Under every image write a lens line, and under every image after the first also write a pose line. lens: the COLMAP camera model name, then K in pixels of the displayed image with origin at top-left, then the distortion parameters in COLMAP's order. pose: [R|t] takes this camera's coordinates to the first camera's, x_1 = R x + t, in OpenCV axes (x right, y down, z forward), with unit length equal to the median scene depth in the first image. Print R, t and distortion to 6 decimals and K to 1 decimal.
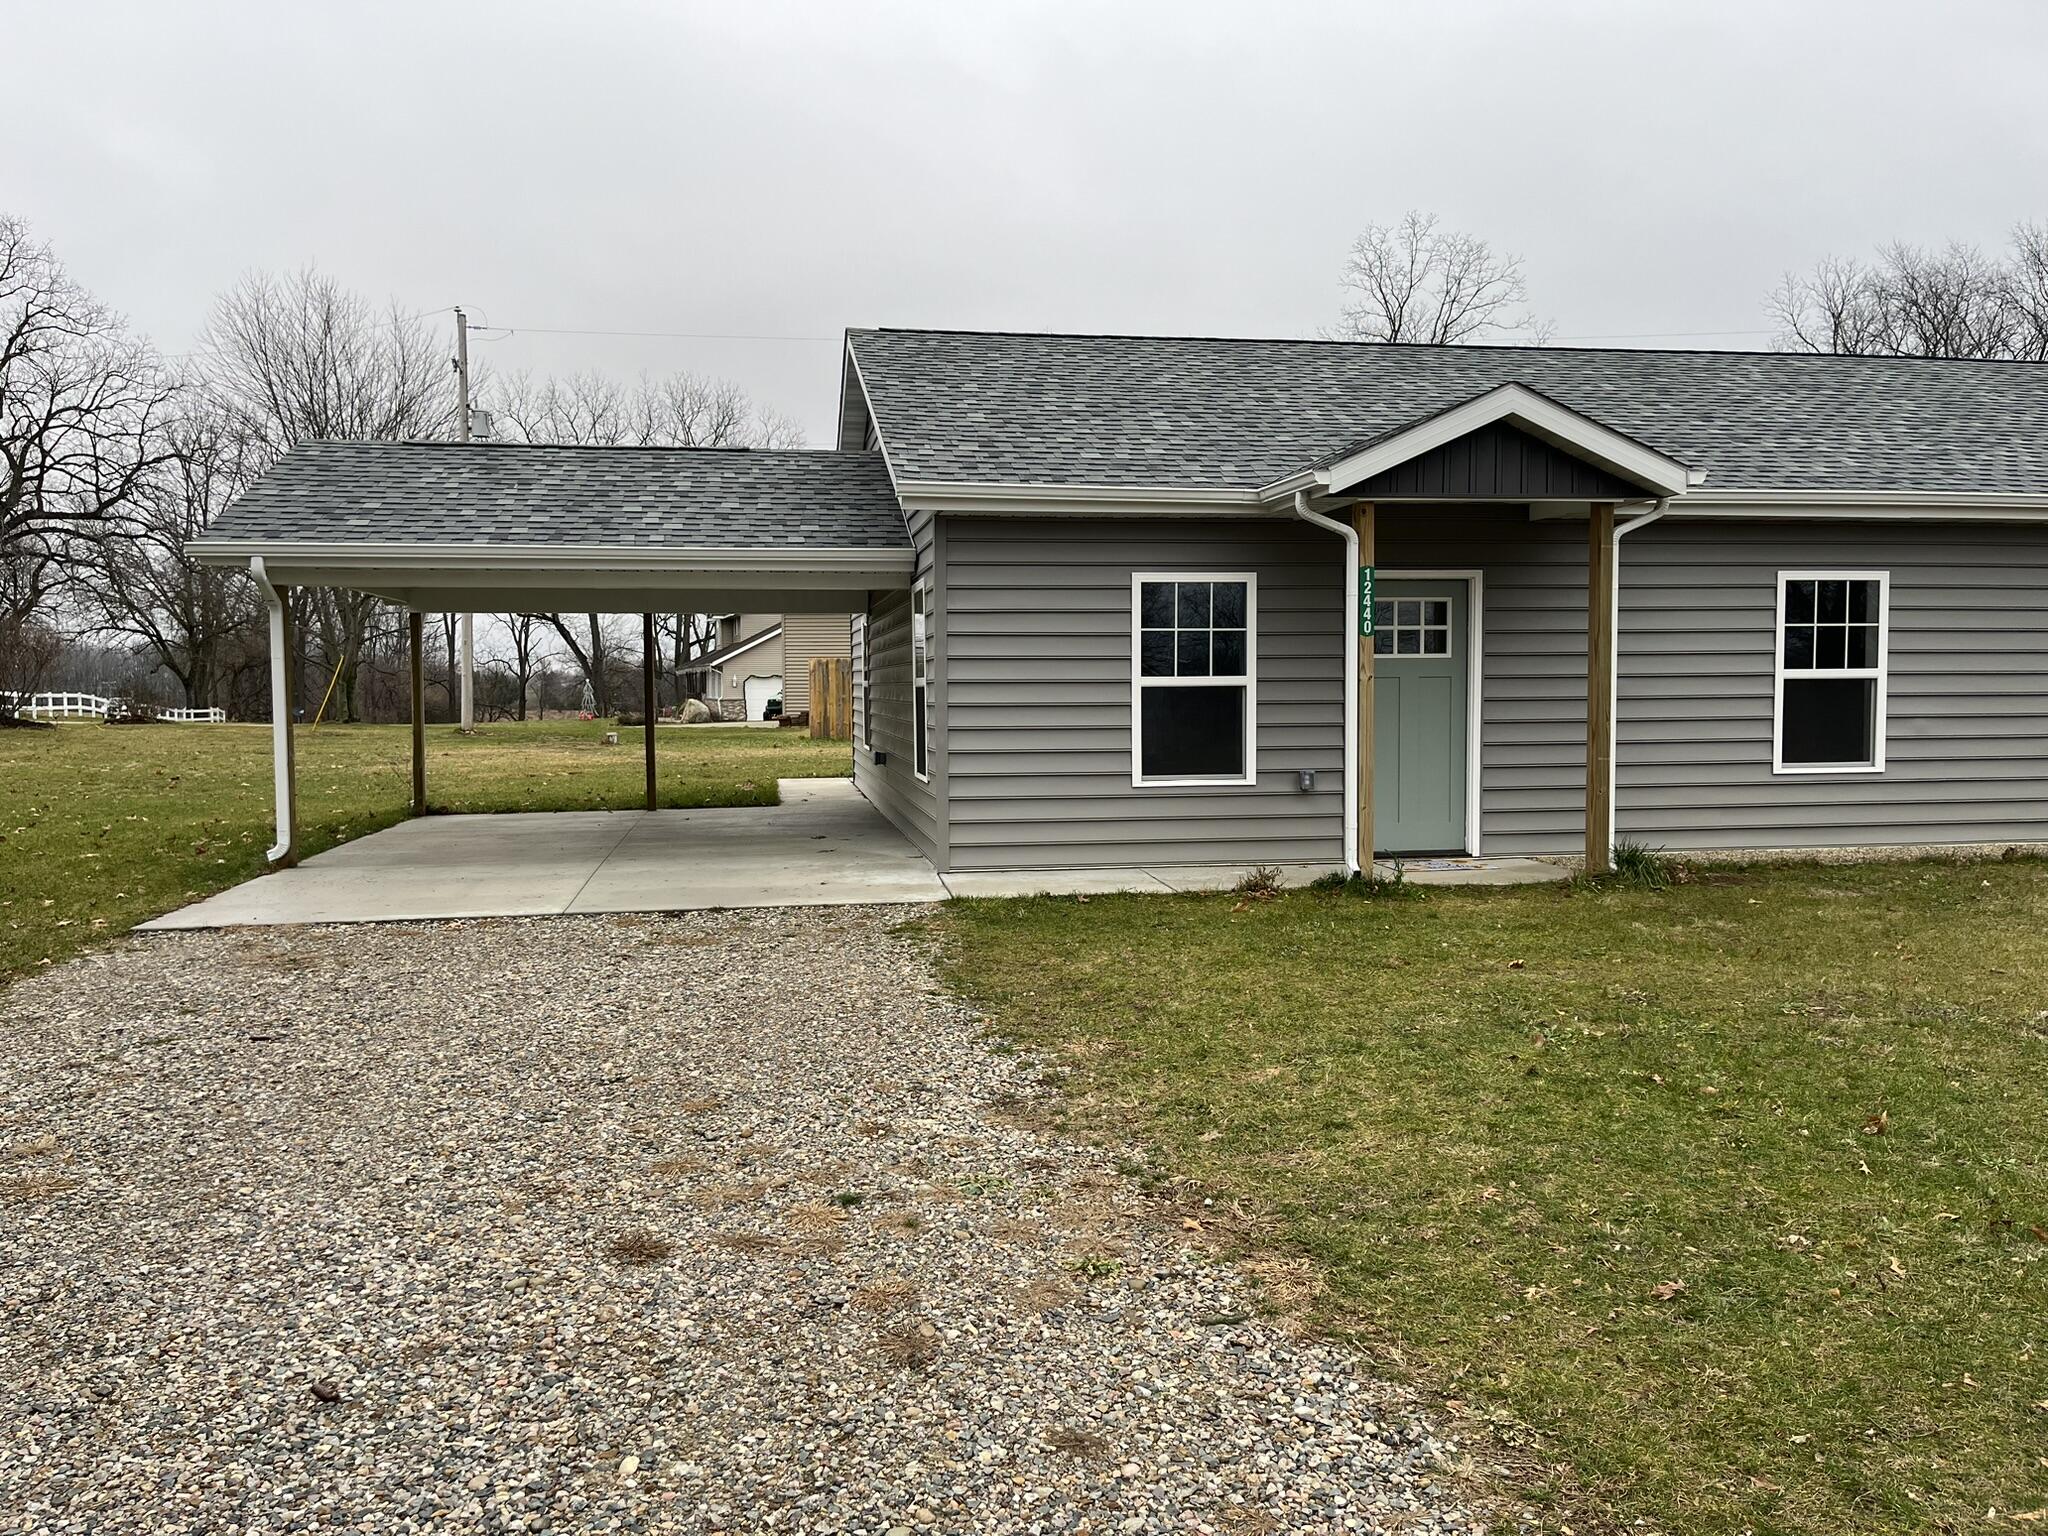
lens RADIAL K [[1546.9, 0, 1024.0], [0, 1546.9, 768.0], [0, 0, 1]] dist [0.039943, -0.000180]
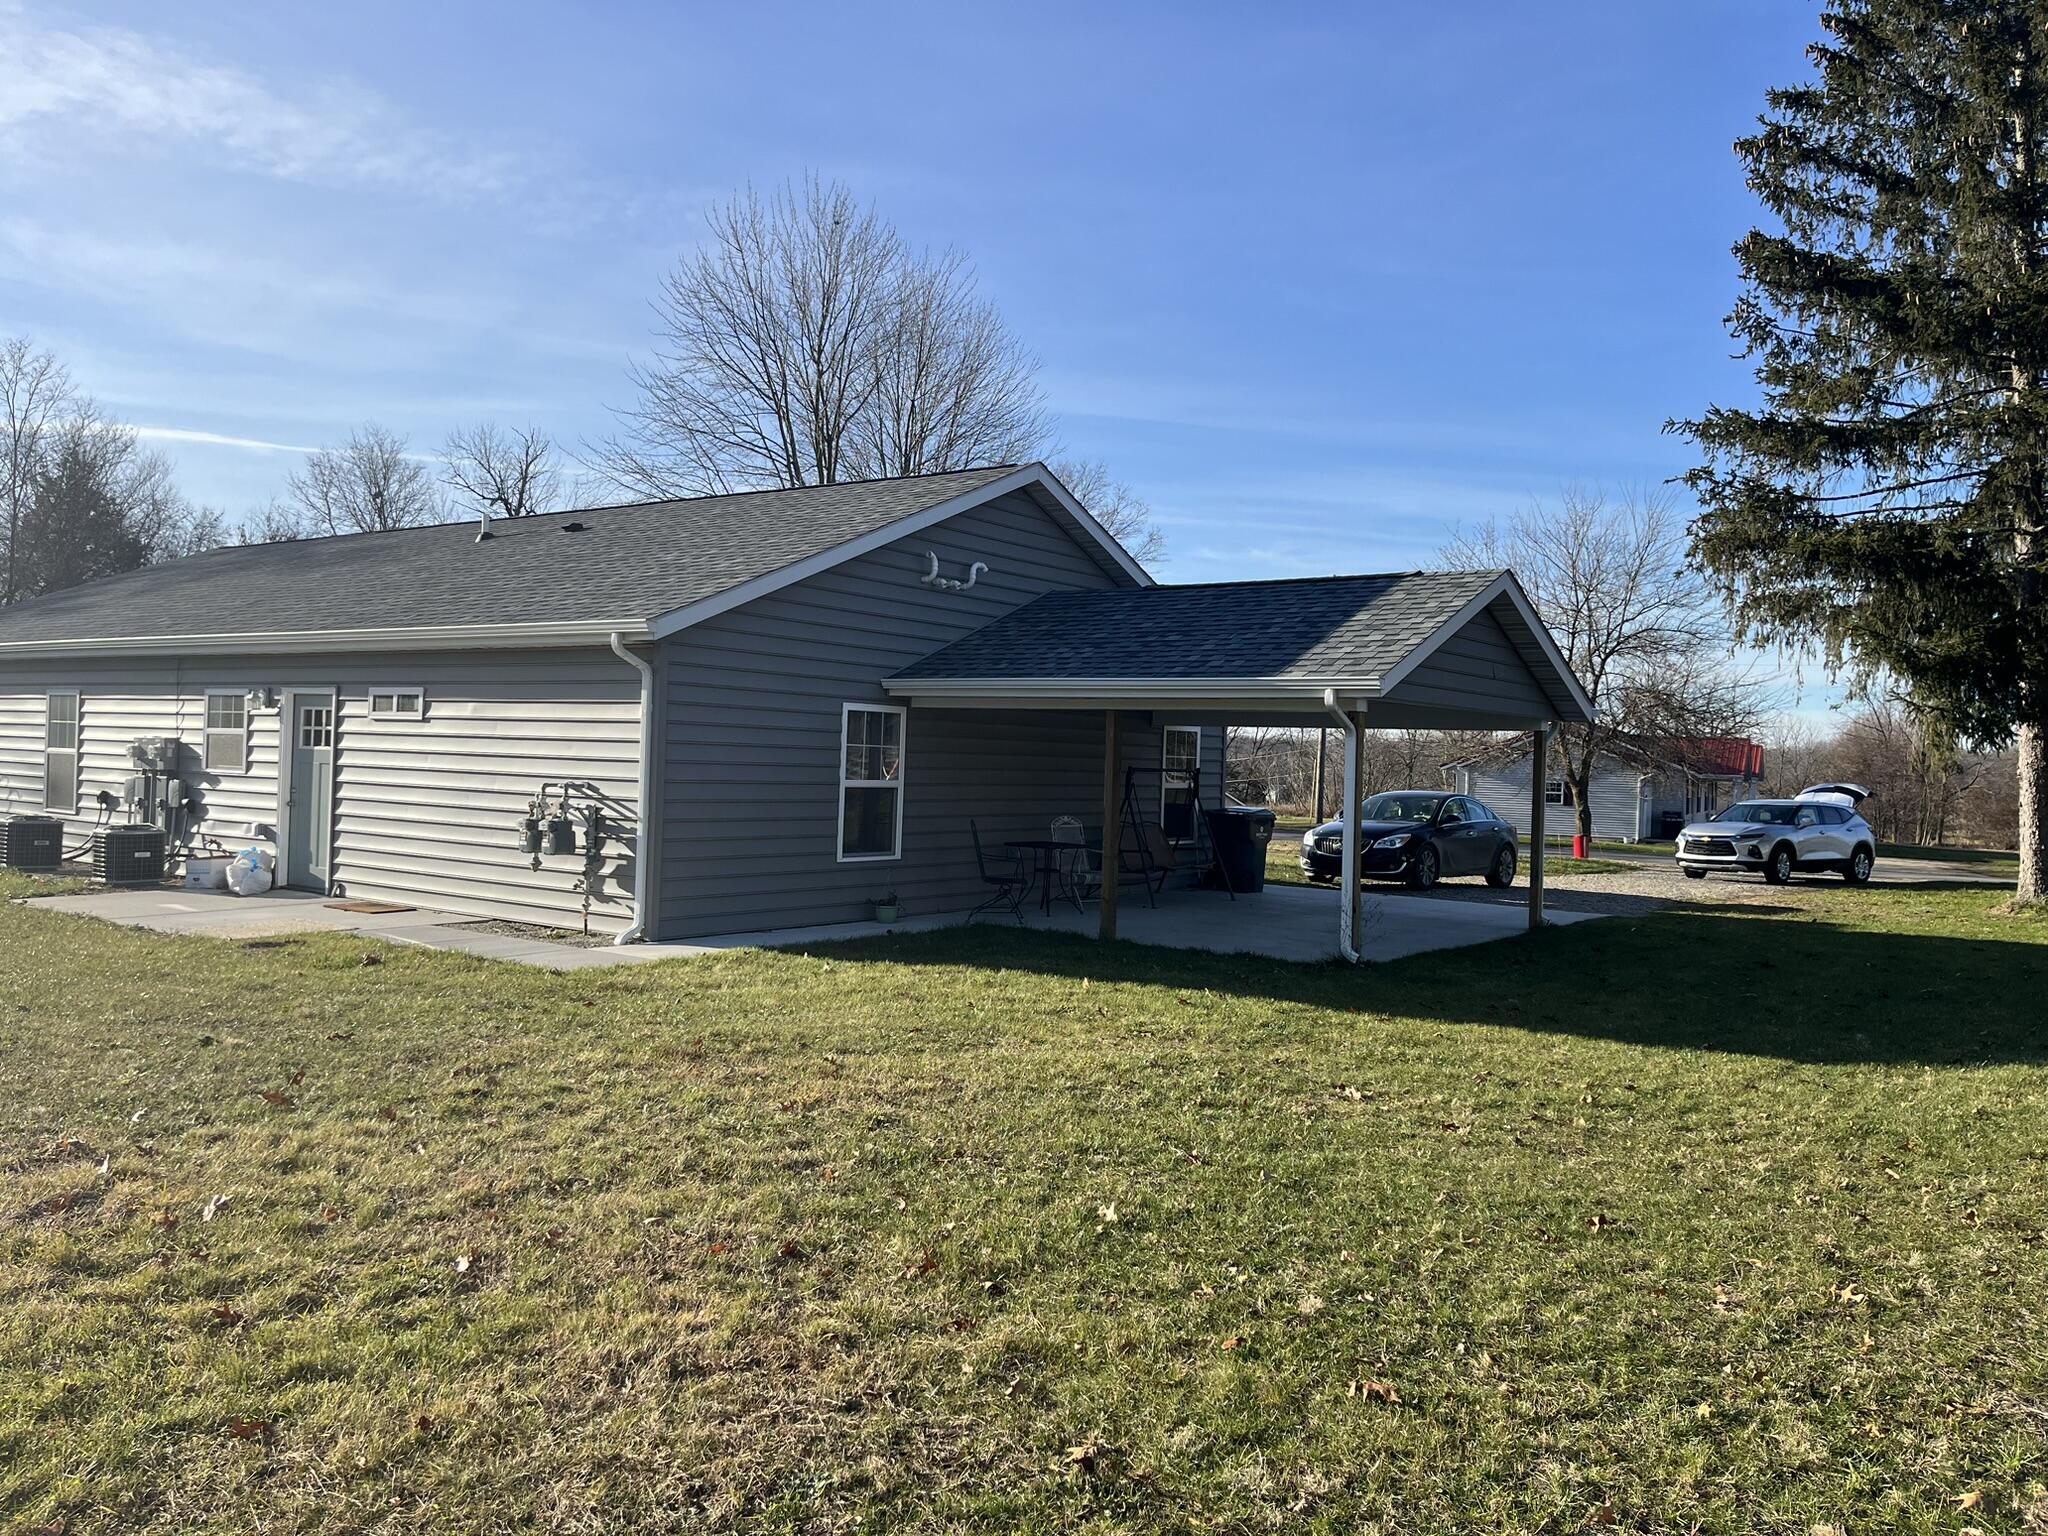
lens RADIAL K [[1546.9, 0, 1024.0], [0, 1546.9, 768.0], [0, 0, 1]] dist [0.039943, -0.000180]
pose [[0.760483, 0.025321, 0.648864, -0.669132], [0.017065, 0.998115, -0.058950, 0.012906], [-0.649133, 0.055904, 0.758618, -0.122075]]
